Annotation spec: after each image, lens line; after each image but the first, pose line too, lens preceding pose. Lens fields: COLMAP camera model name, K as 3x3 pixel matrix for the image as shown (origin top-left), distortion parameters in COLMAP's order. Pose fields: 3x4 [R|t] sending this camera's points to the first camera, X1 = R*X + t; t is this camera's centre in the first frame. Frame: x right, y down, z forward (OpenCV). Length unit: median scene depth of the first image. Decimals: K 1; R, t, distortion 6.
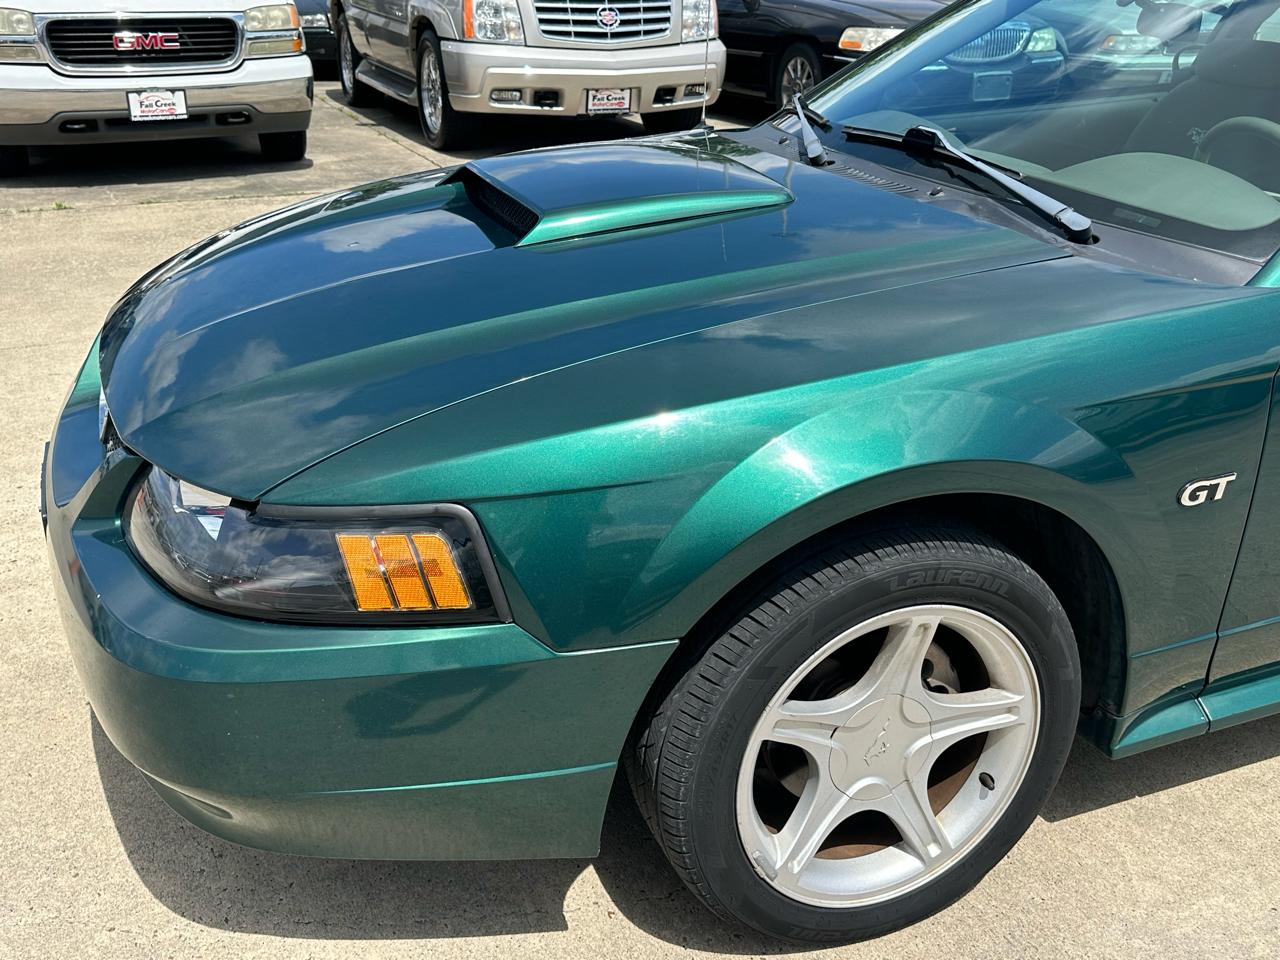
lens RADIAL K [[1268.5, 0, 645.7], [0, 1268.5, 501.4], [0, 0, 1]] dist [-0.008105, -0.014041]
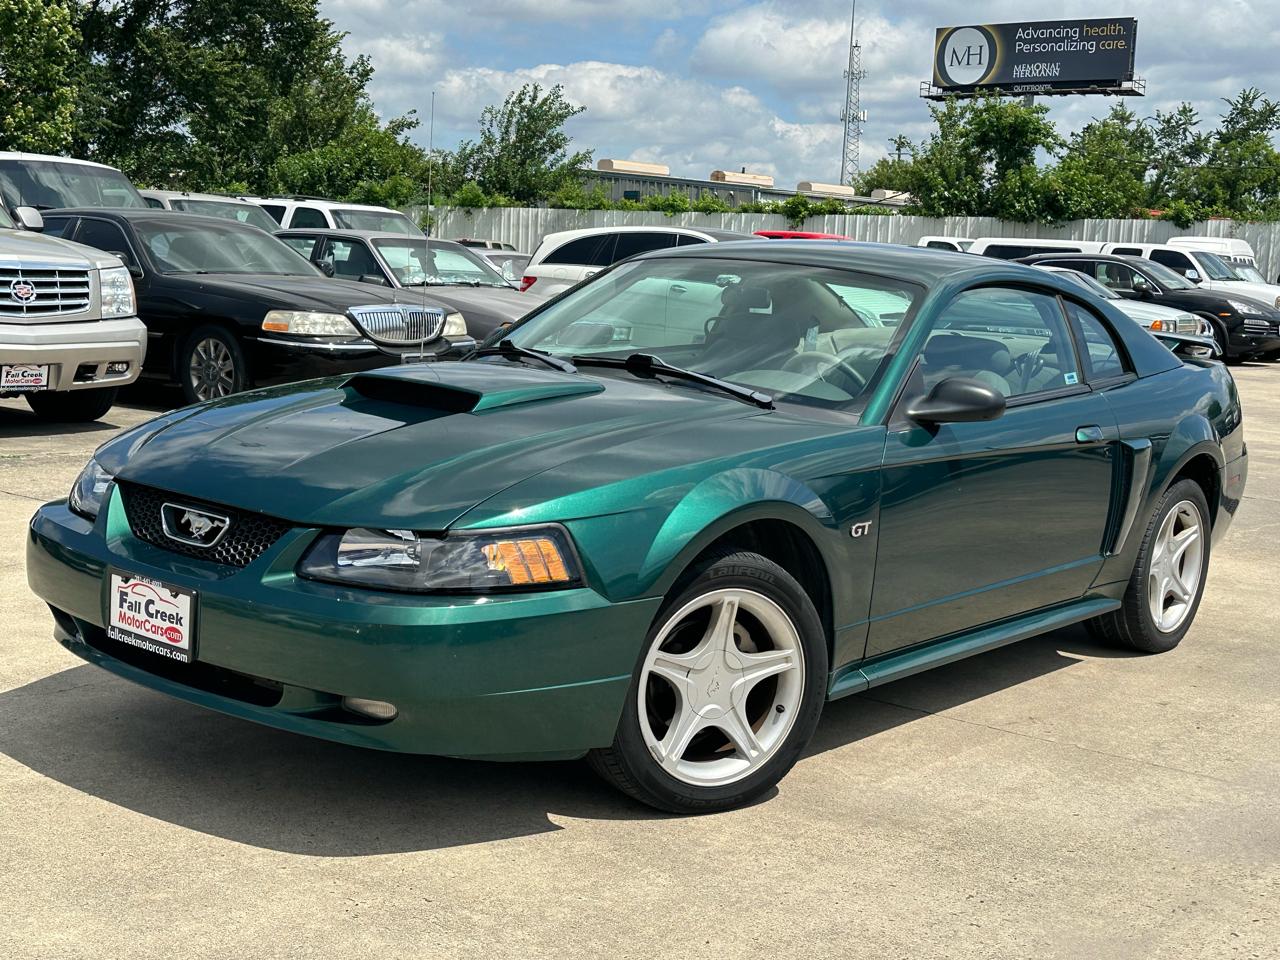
lens RADIAL K [[1682.8, 0, 626.4], [0, 1682.8, 483.8], [0, 0, 1]] dist [0.199190, -0.464684]
pose [[0.882380, -0.026318, 0.469802, -0.234172], [0.148244, 0.963137, -0.224478, 0.099061], [-0.446576, 0.267720, 0.853754, -0.224764]]
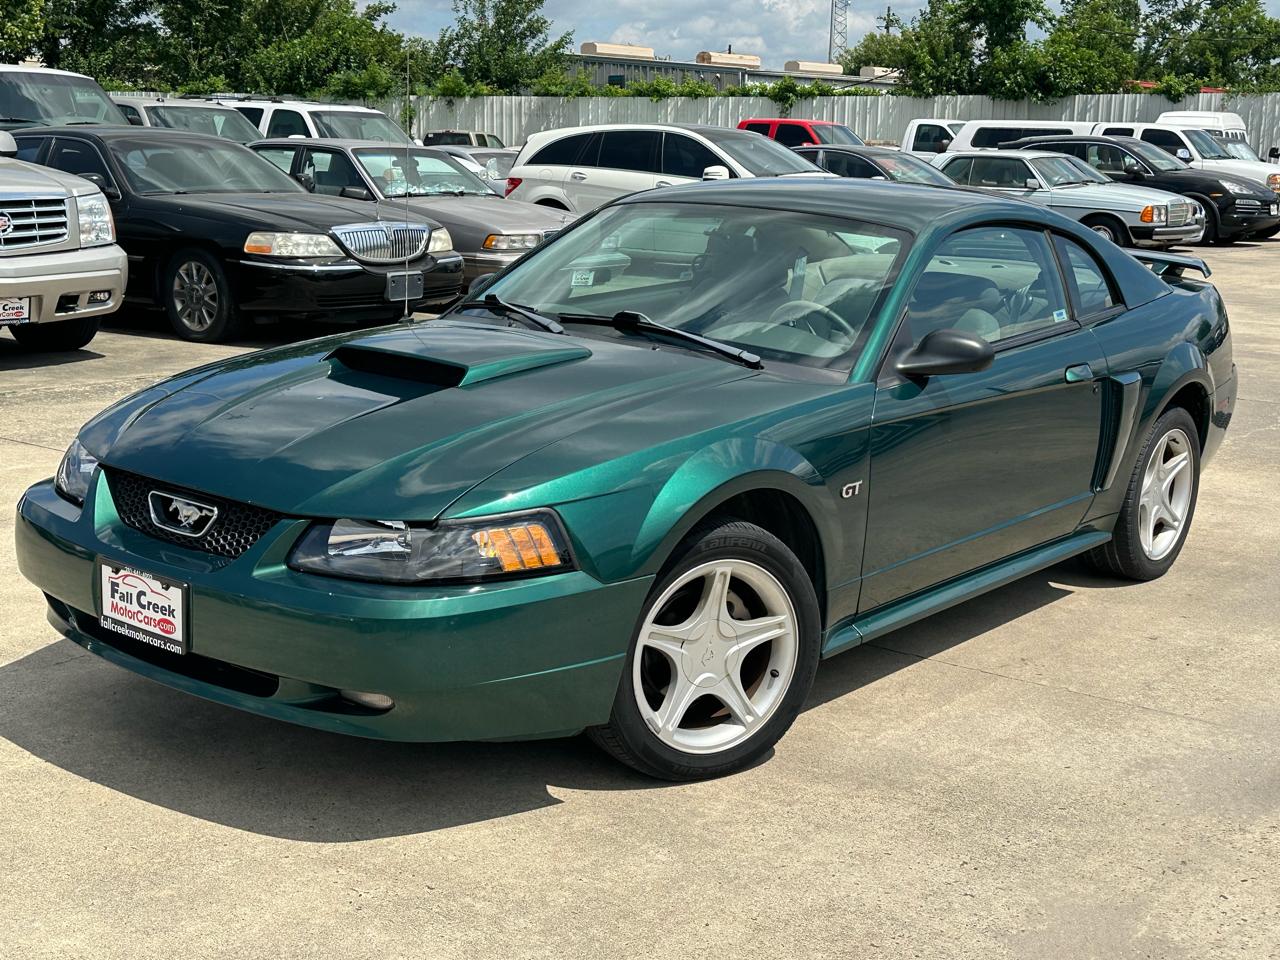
lens RADIAL K [[1685.9, 0, 640.0], [0, 1685.9, 480.0], [0, 0, 1]] dist [0.187156, -0.427823]
pose [[0.875611, -0.081004, 0.476176, -0.231182], [0.175638, 0.971748, -0.157661, 0.072129], [-0.449952, 0.221685, 0.865101, -0.231701]]
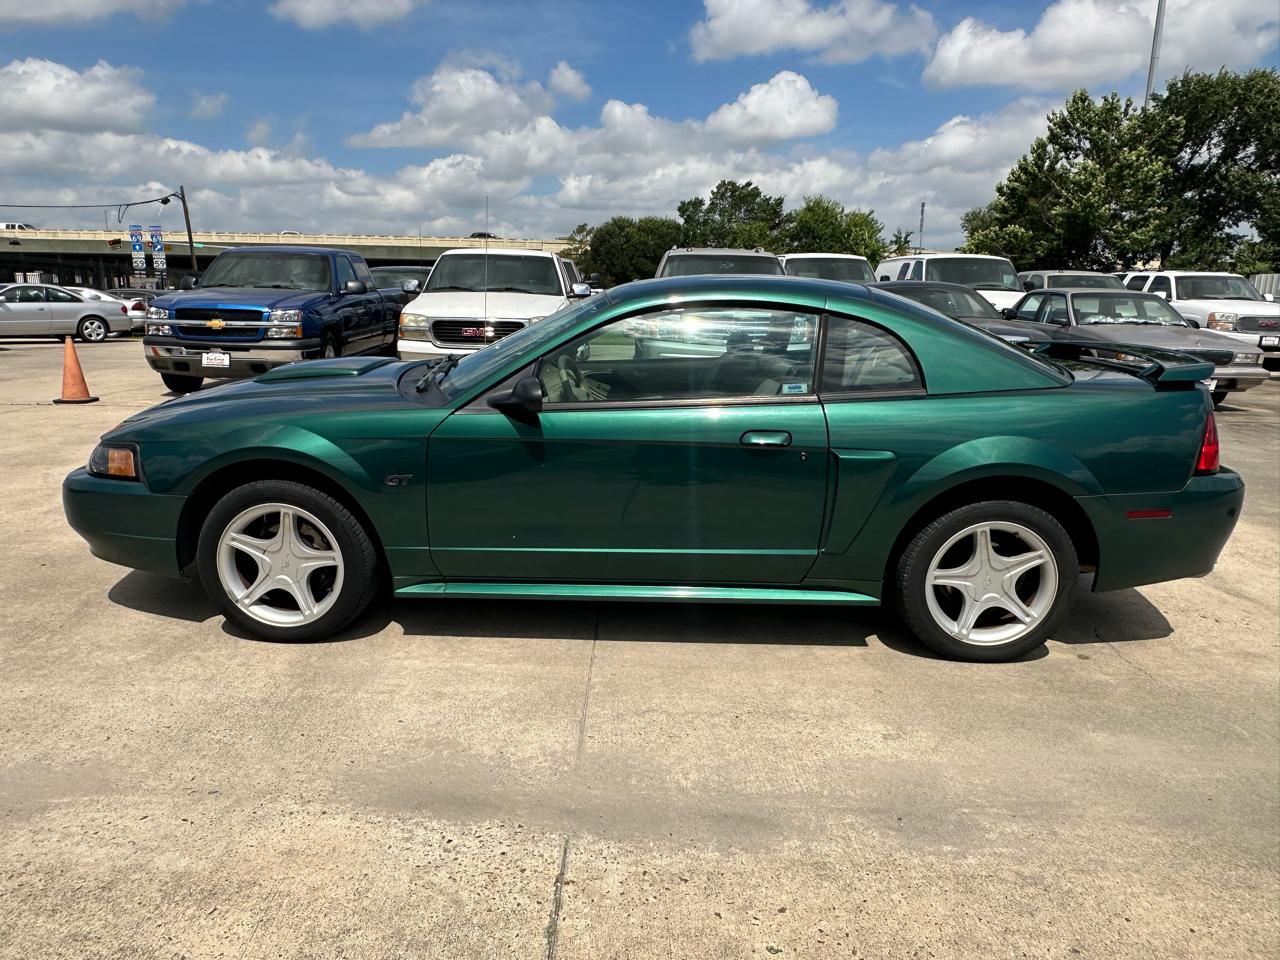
lens RADIAL K [[890.3, 0, 637.2], [0, 890.3, 486.6], [0, 0, 1]] dist [-0.001835, 0.003108]
pose [[0.908368, 0.096237, -0.406947, 0.371574], [-0.174337, 0.971706, -0.159353, 0.047876], [0.380098, 0.215697, 0.899445, -0.104740]]
